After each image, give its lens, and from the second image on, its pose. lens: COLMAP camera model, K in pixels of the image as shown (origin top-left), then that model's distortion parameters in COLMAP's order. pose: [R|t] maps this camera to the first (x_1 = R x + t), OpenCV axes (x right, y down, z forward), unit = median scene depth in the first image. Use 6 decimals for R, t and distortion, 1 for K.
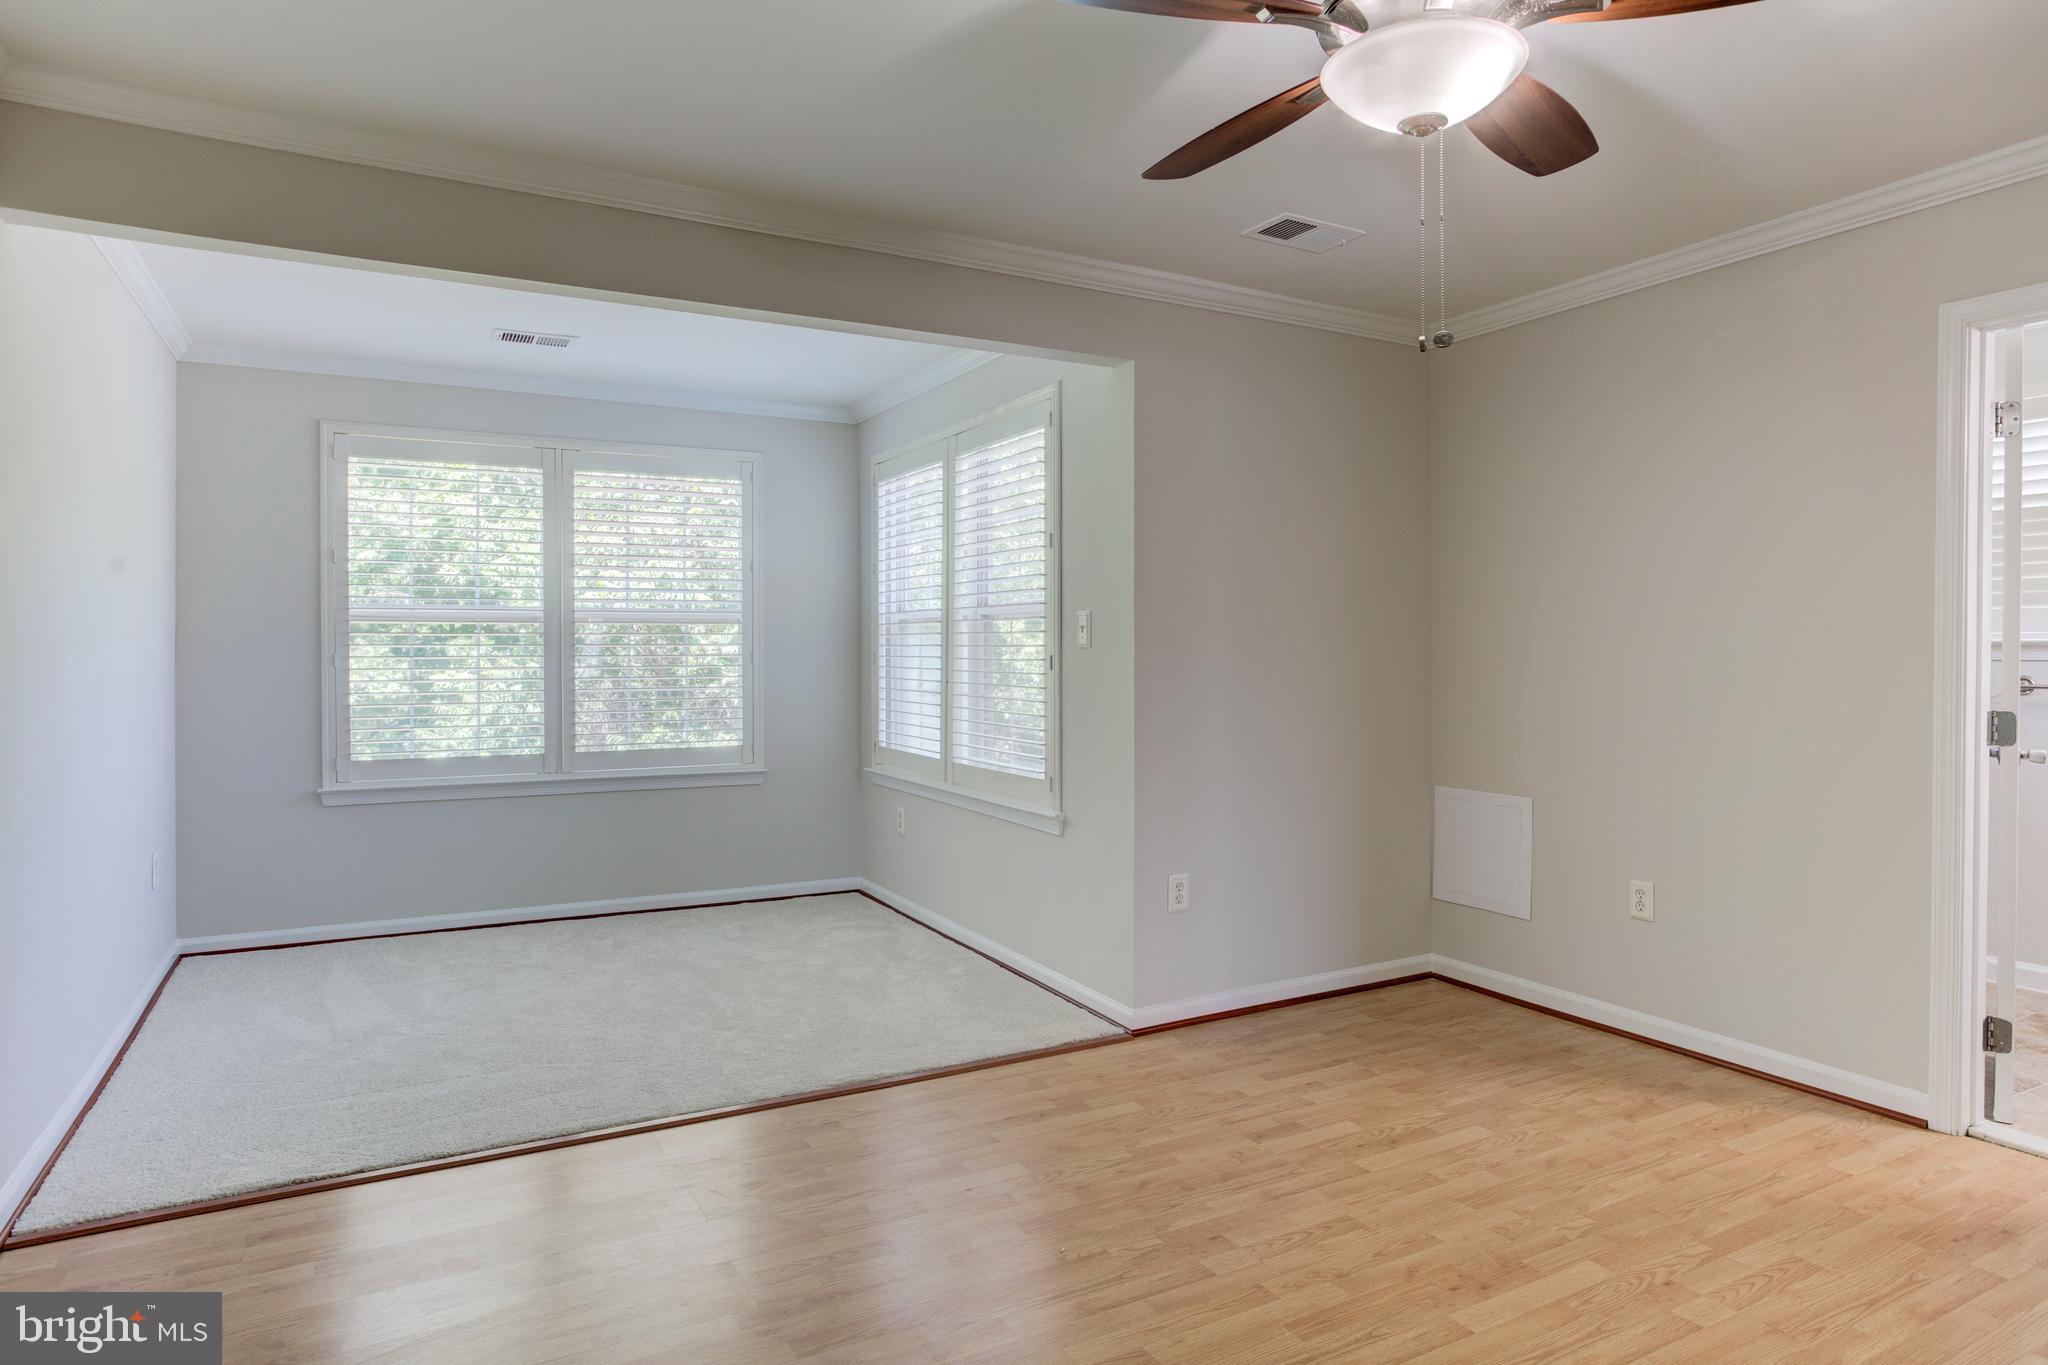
lens RADIAL K [[1130.1, 0, 1012.9], [0, 1130.1, 669.7], [0, 0, 1]] dist [-0.039838, 0.016268]
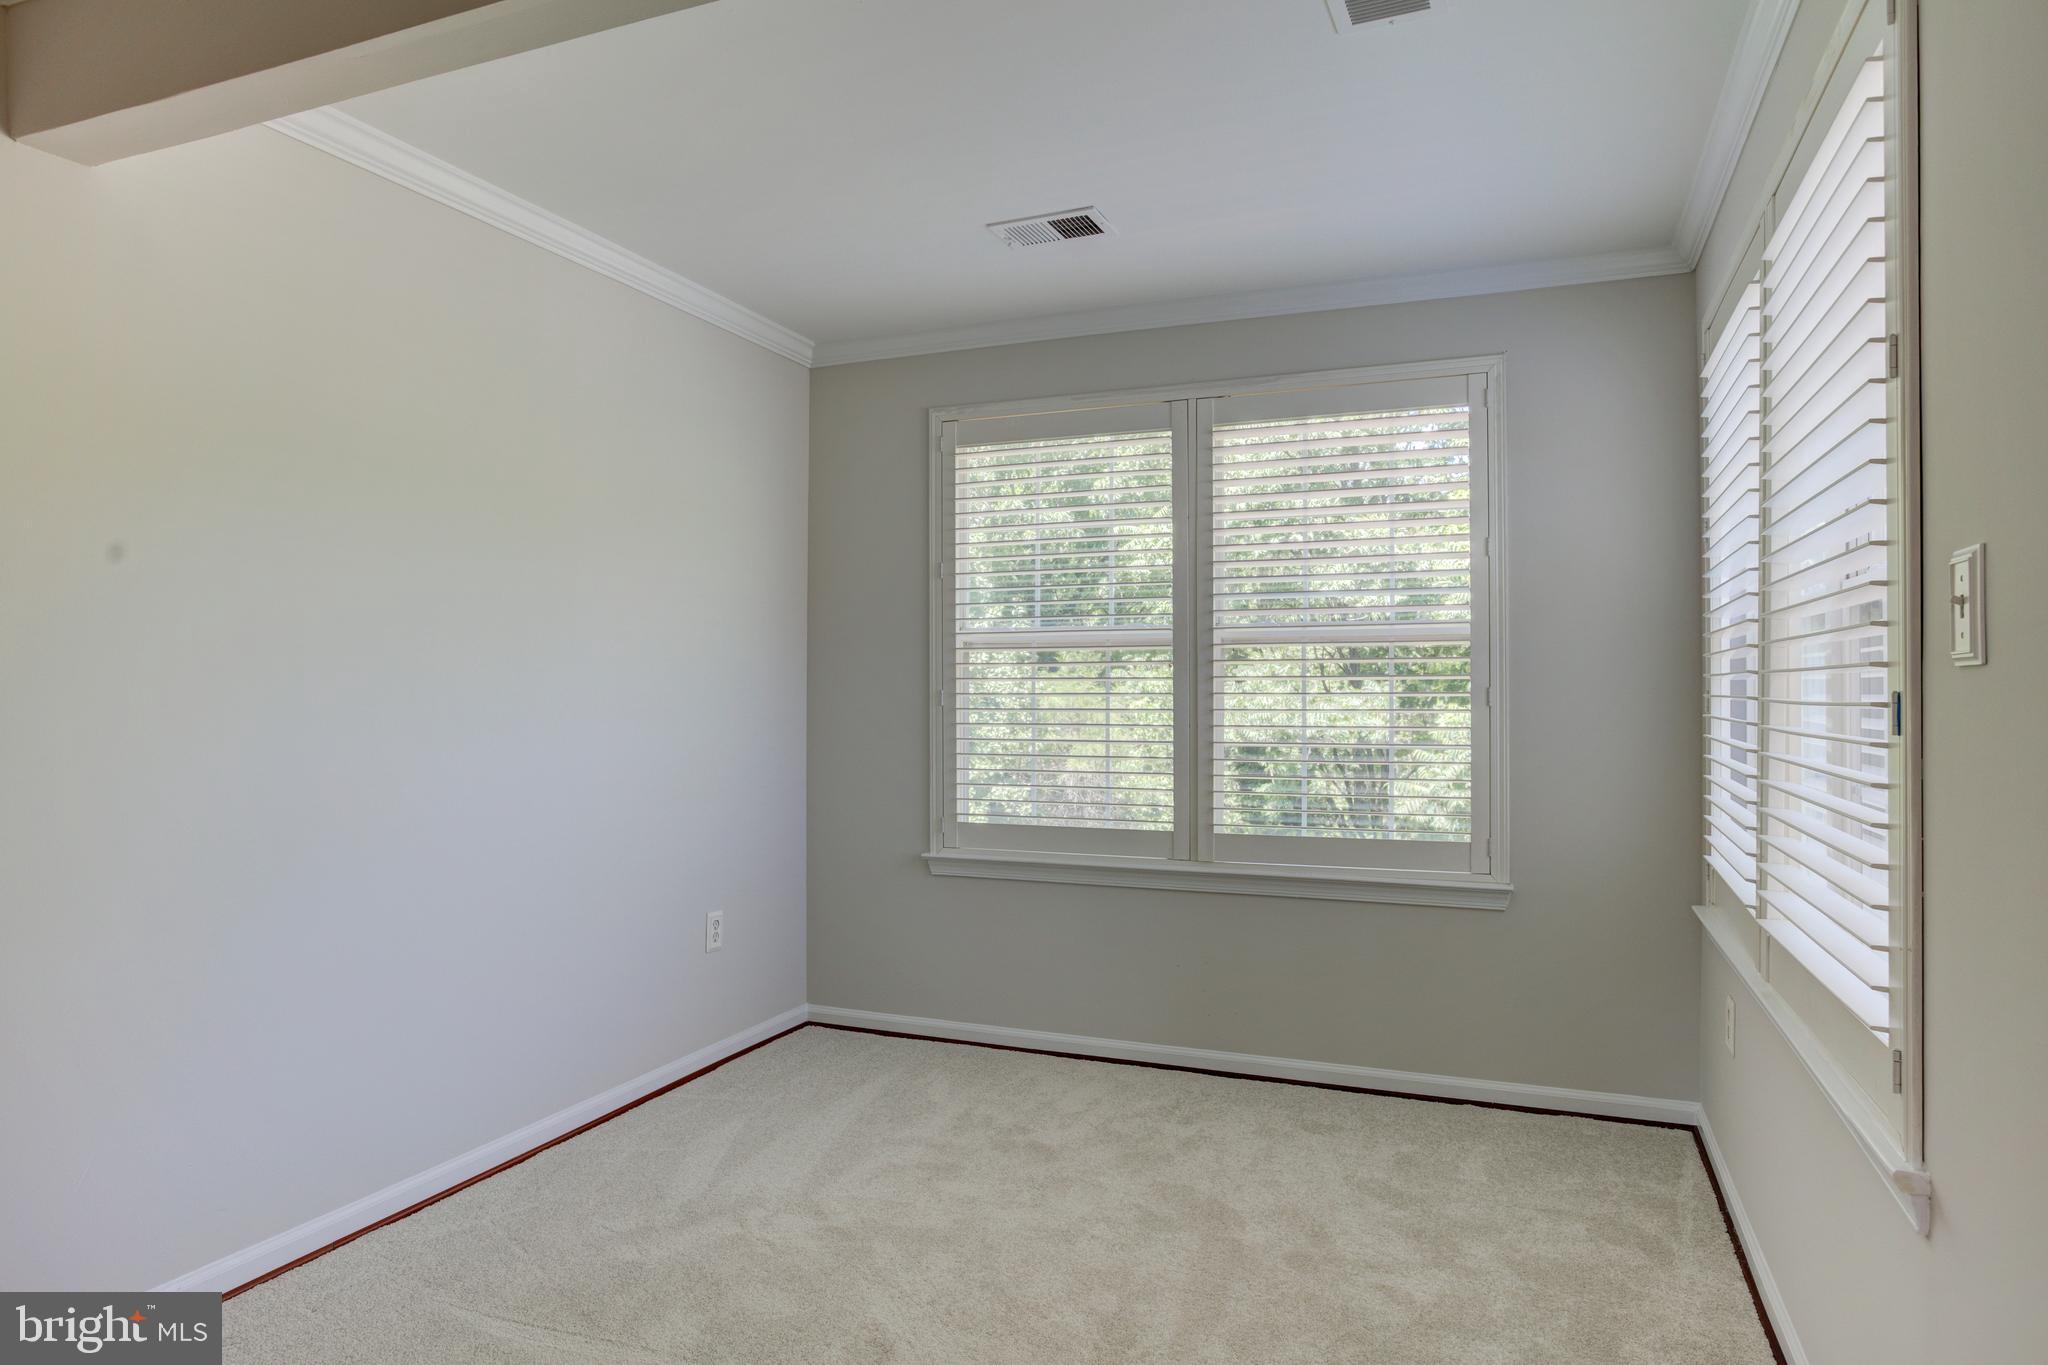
lens RADIAL K [[1252.2, 0, 964.1], [0, 1252.2, 688.4], [0, 0, 1]] dist [-0.041592, 0.030929]
pose [[0.652606, -0.001410, -0.757696, 0.131278], [-0.012896, 0.999833, -0.012968, -0.005149], [0.757587, 0.018234, 0.652479, 0.539079]]
